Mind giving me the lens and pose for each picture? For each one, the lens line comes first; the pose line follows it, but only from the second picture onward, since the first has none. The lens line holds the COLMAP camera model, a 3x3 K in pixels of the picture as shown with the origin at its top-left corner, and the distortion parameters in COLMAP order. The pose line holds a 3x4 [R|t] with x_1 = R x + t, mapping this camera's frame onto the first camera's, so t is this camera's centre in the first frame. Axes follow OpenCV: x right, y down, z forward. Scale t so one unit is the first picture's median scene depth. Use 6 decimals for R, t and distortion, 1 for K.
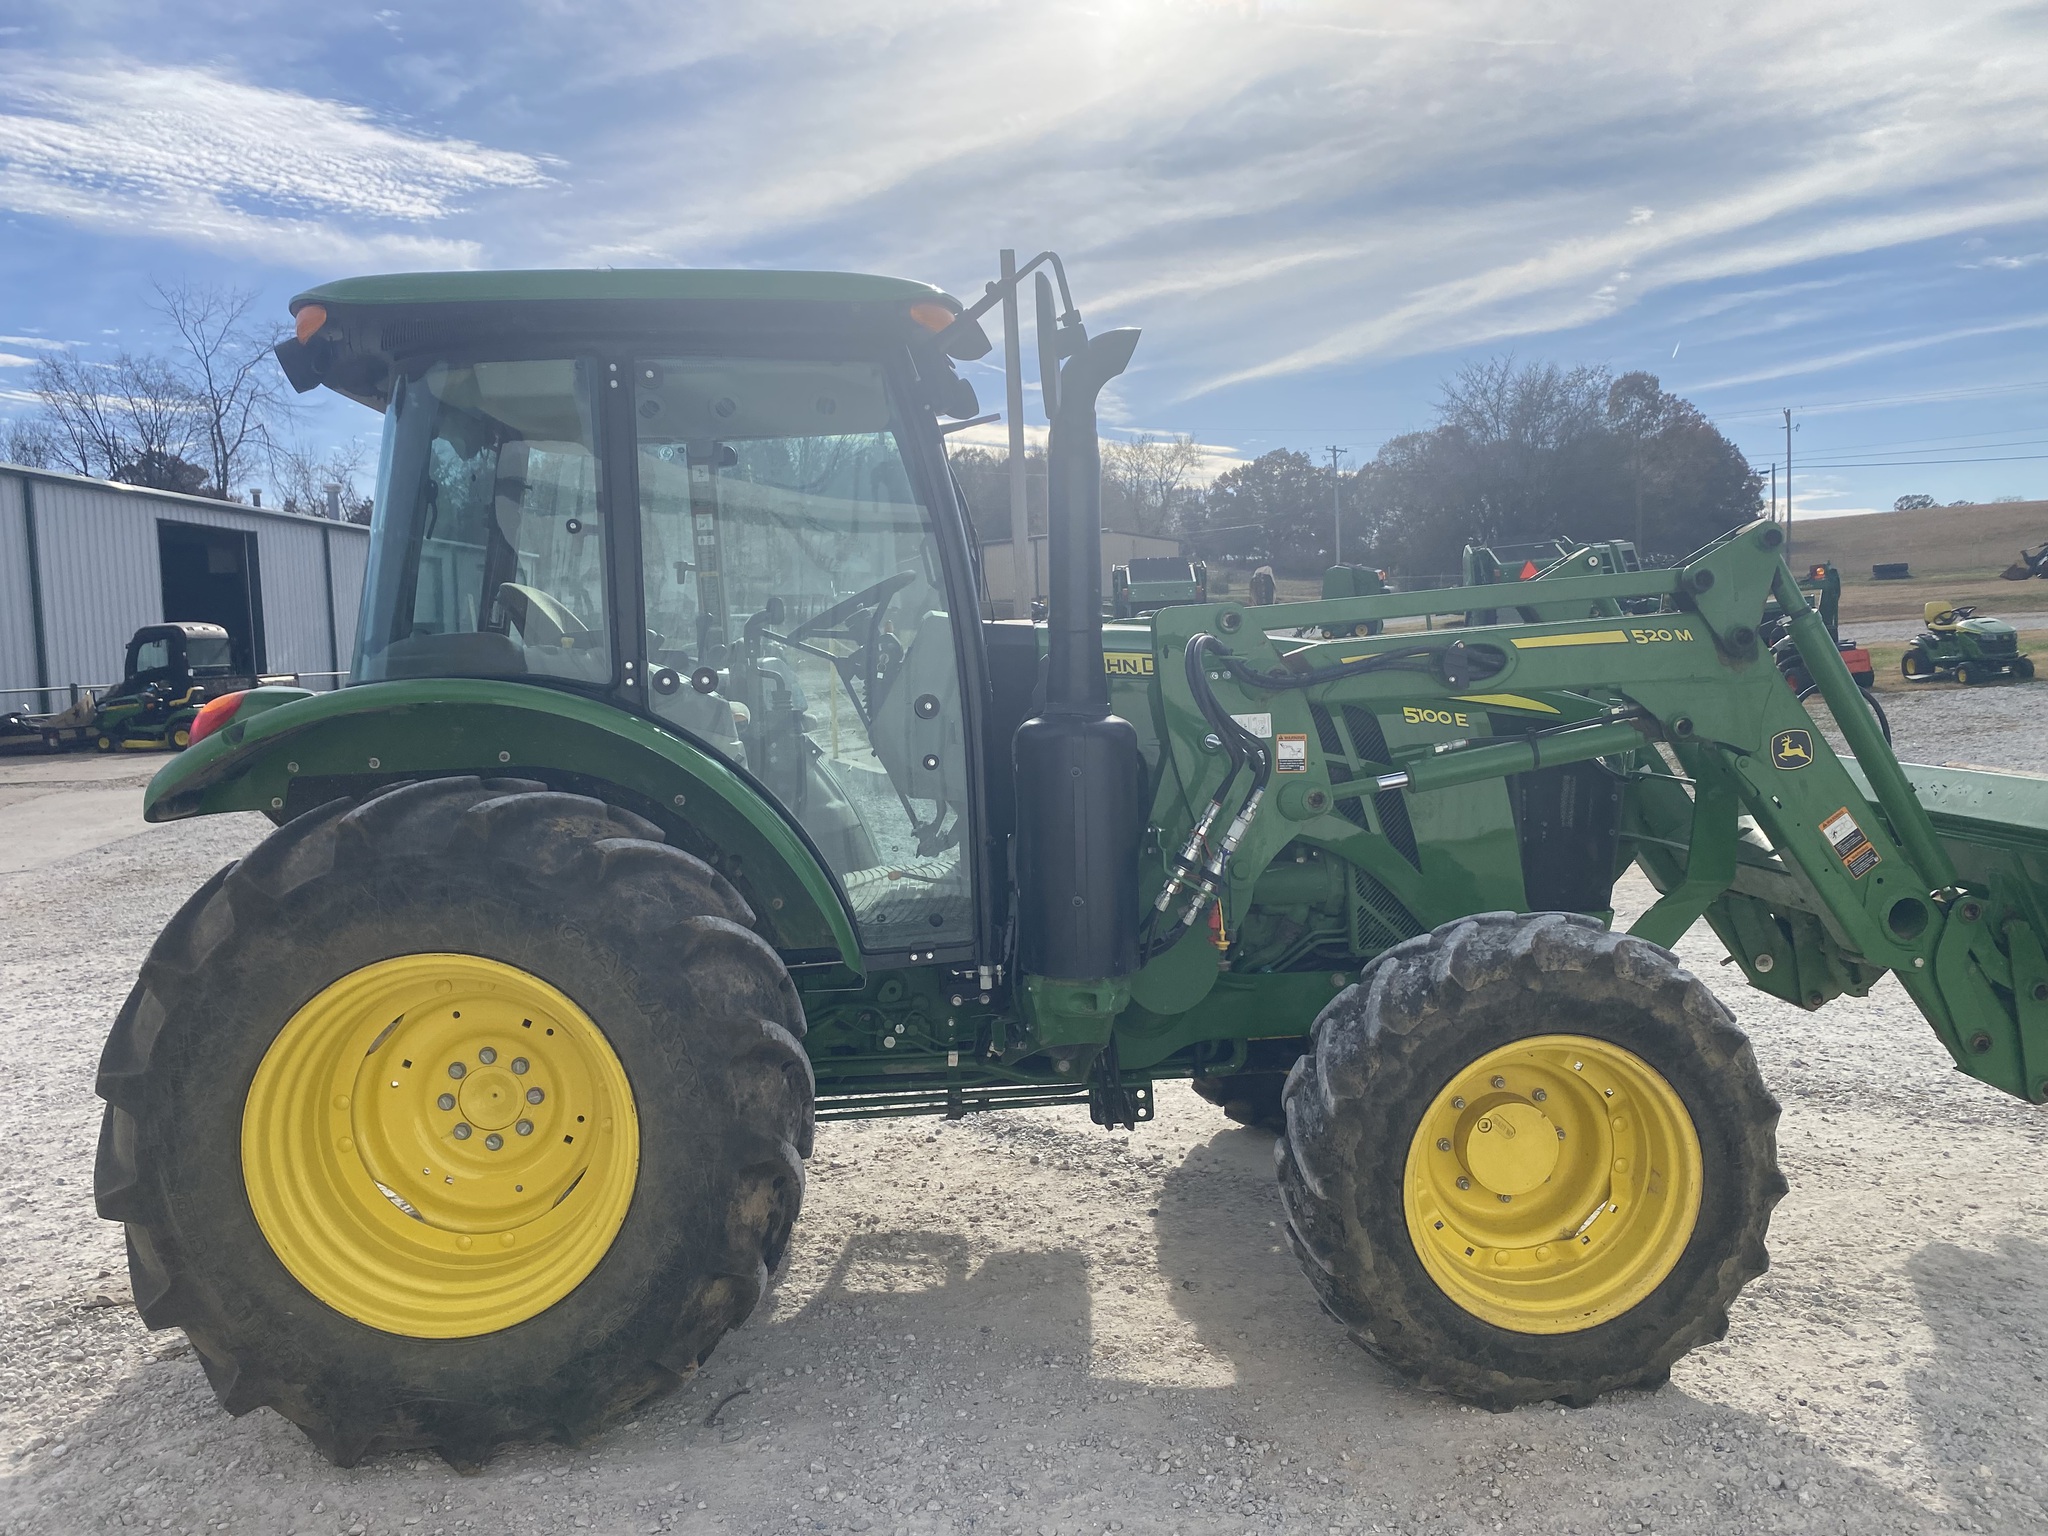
lens RADIAL K [[1567.5, 0, 1022.4], [0, 1567.5, 775.8], [0, 0, 1]] dist [0.003570, 0.002315]
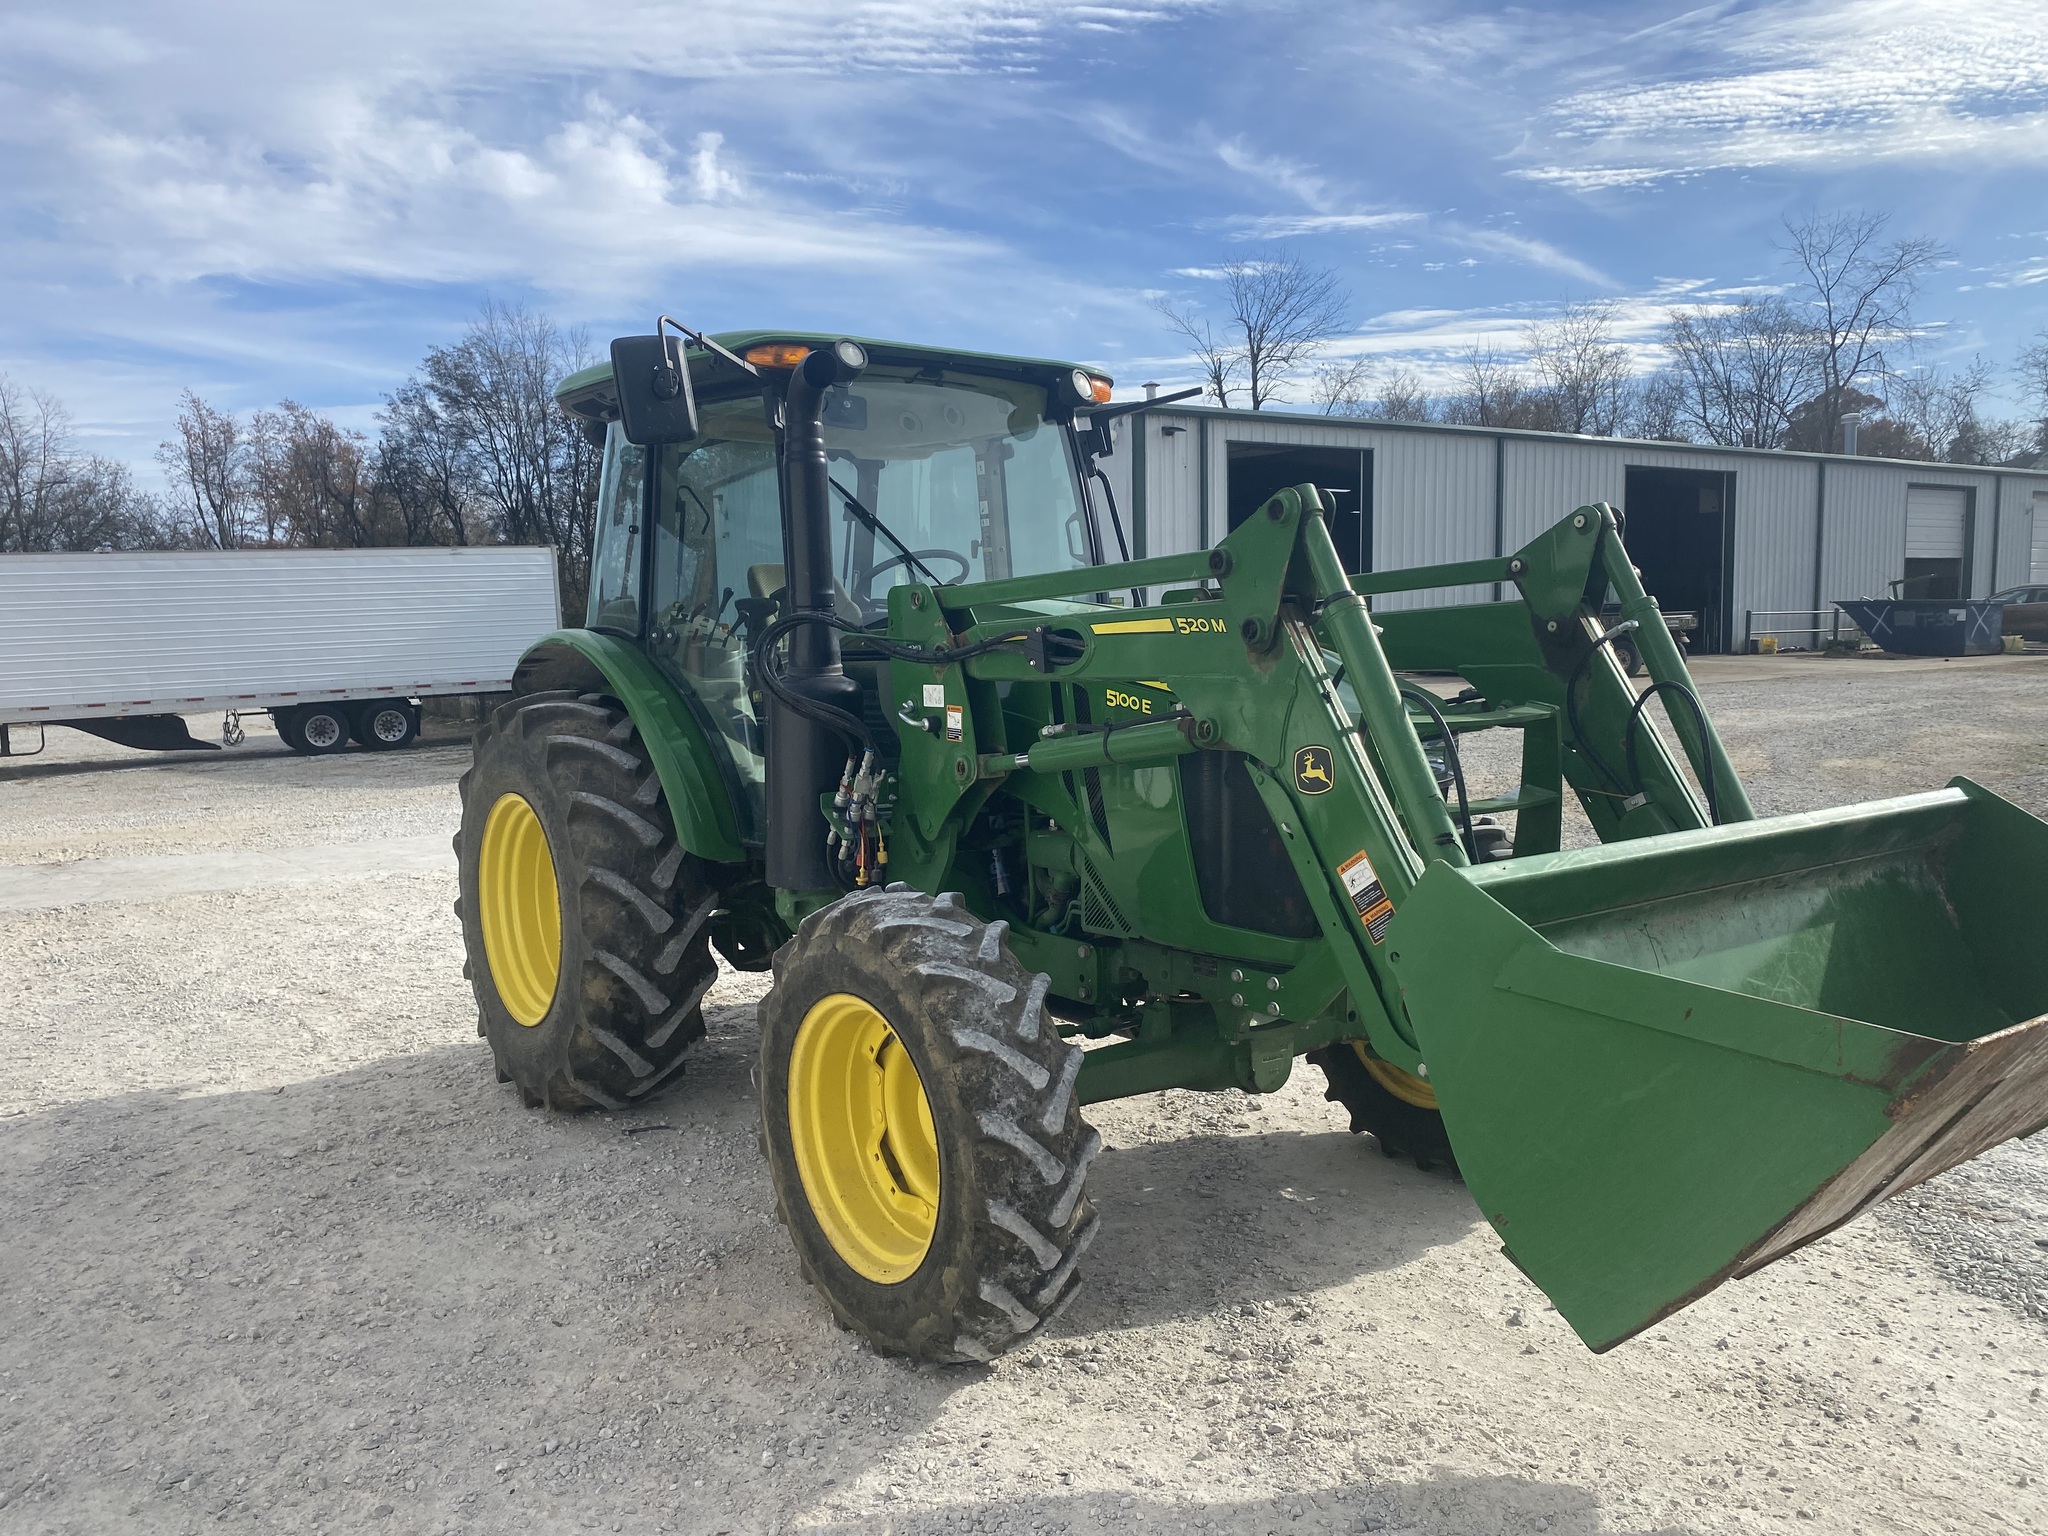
lens RADIAL K [[1551.8, 0, 1025.4], [0, 1551.8, 801.4], [0, 0, 1]] dist [0.027513, -0.031401]
pose [[0.562016, 0.123382, -0.817872, 1.075633], [-0.074879, 0.992341, 0.098247, -0.069164], [0.823730, 0.006025, 0.566951, 0.425135]]
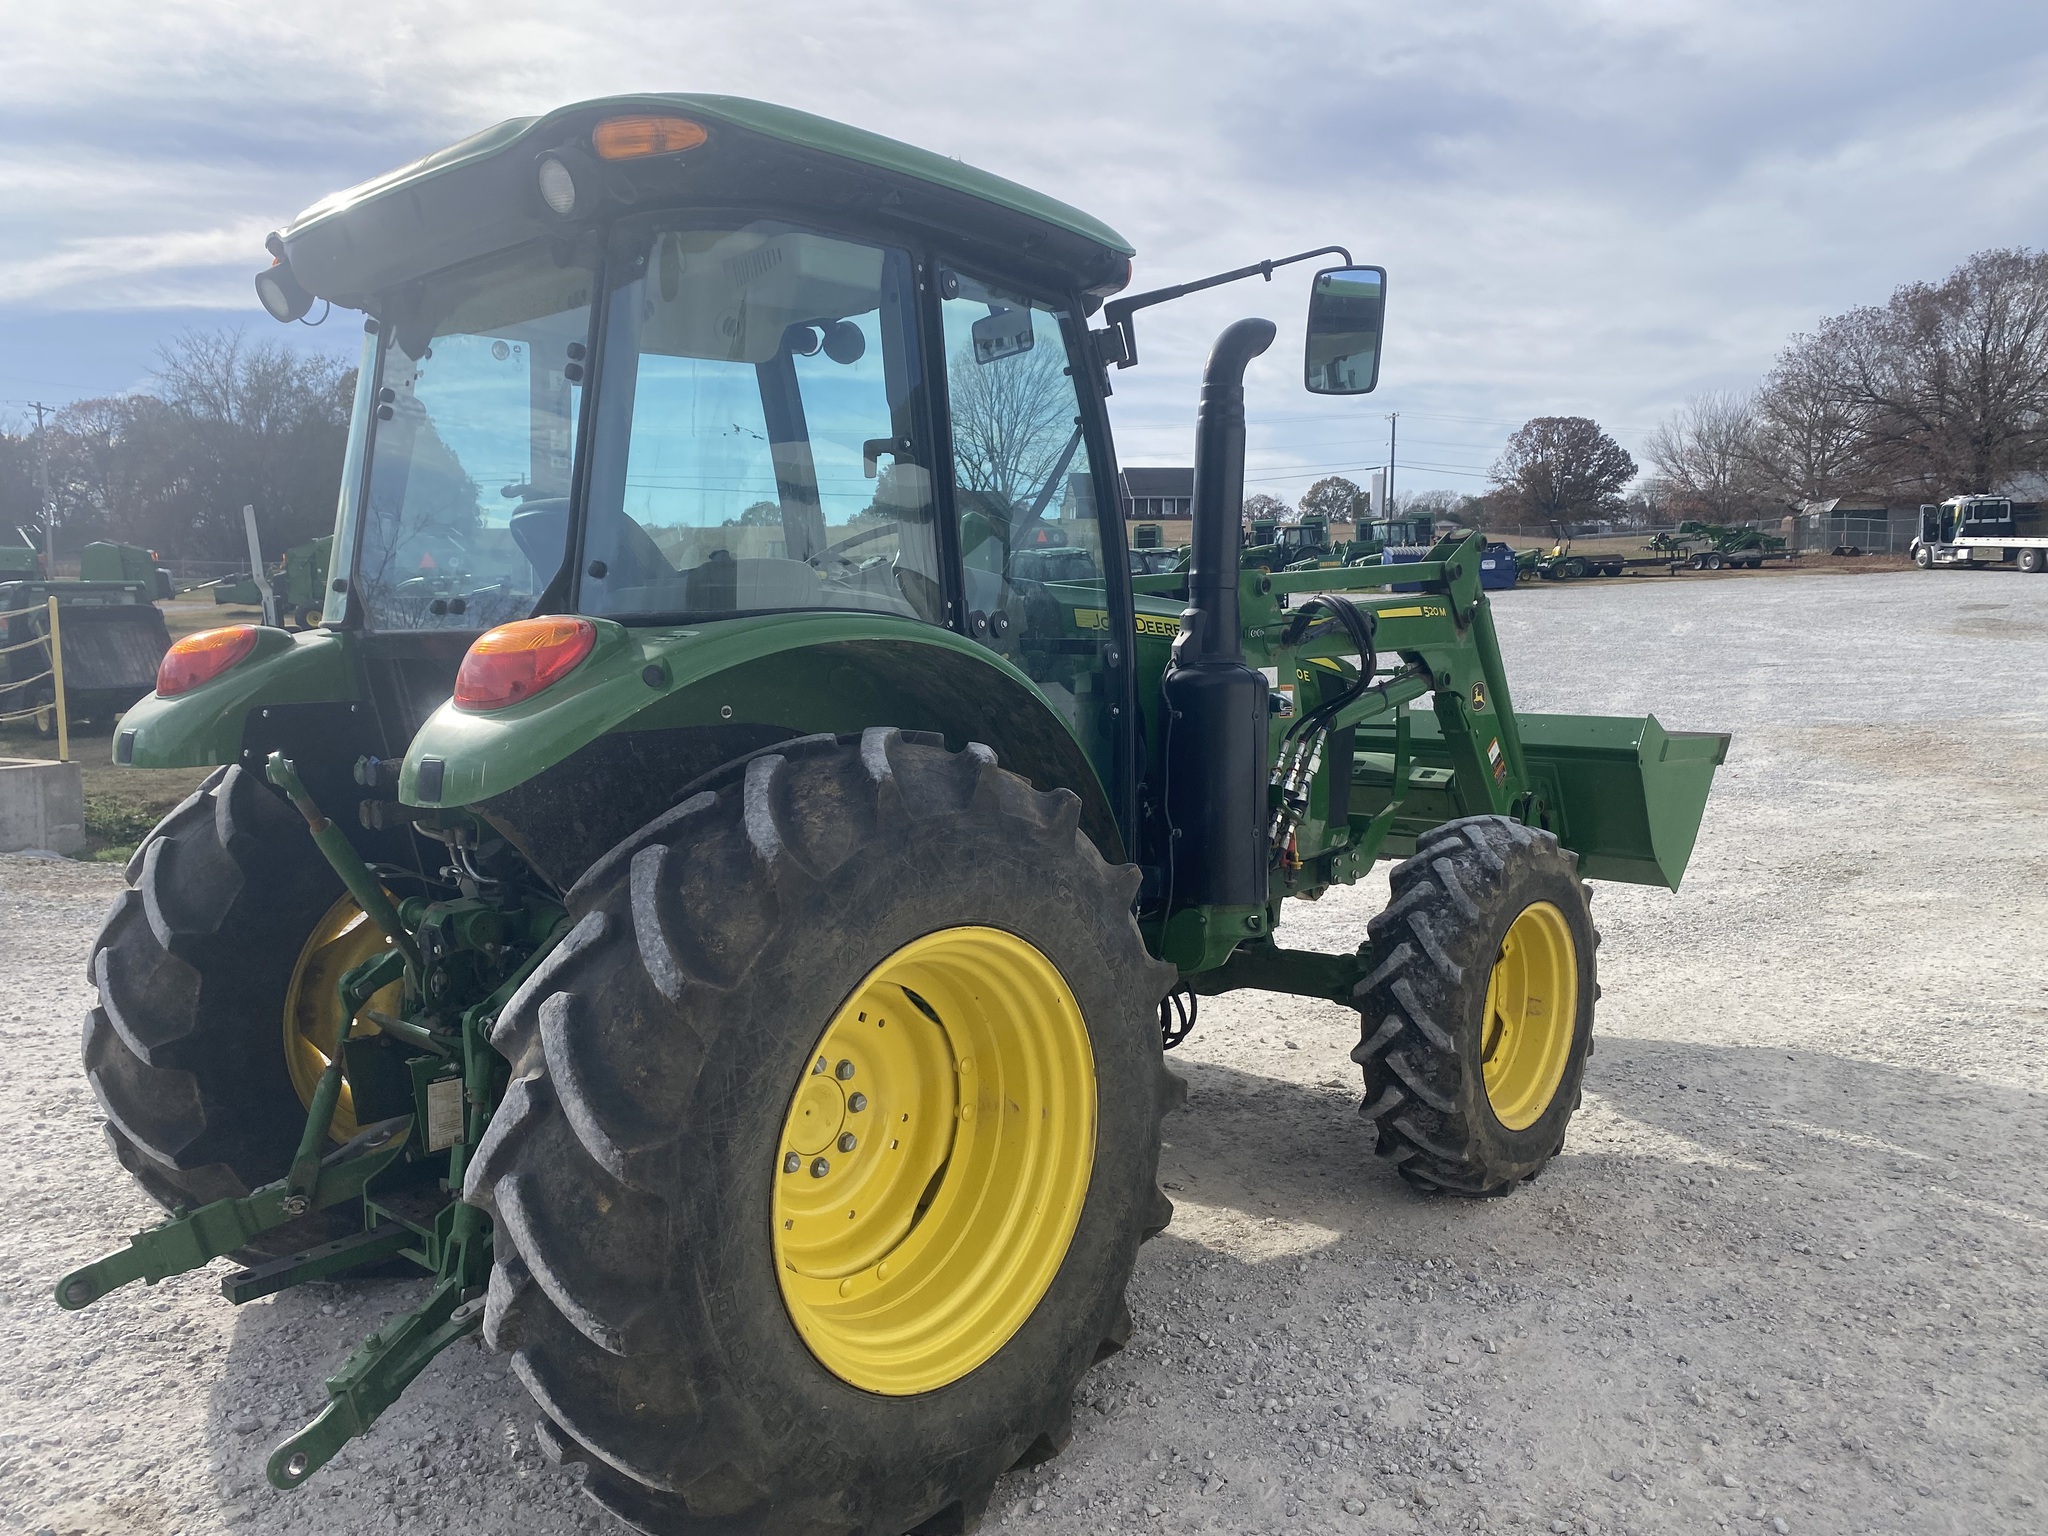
lens RADIAL K [[1551.8, 0, 1020.8], [0, 1551.8, 769.6], [0, 0, 1]] dist [0.027513, -0.031401]
pose [[0.710669, -0.037806, 0.702510, -0.643389], [0.039315, 0.999129, 0.013997, 0.011038], [-0.702427, 0.017672, 0.711536, 0.255166]]
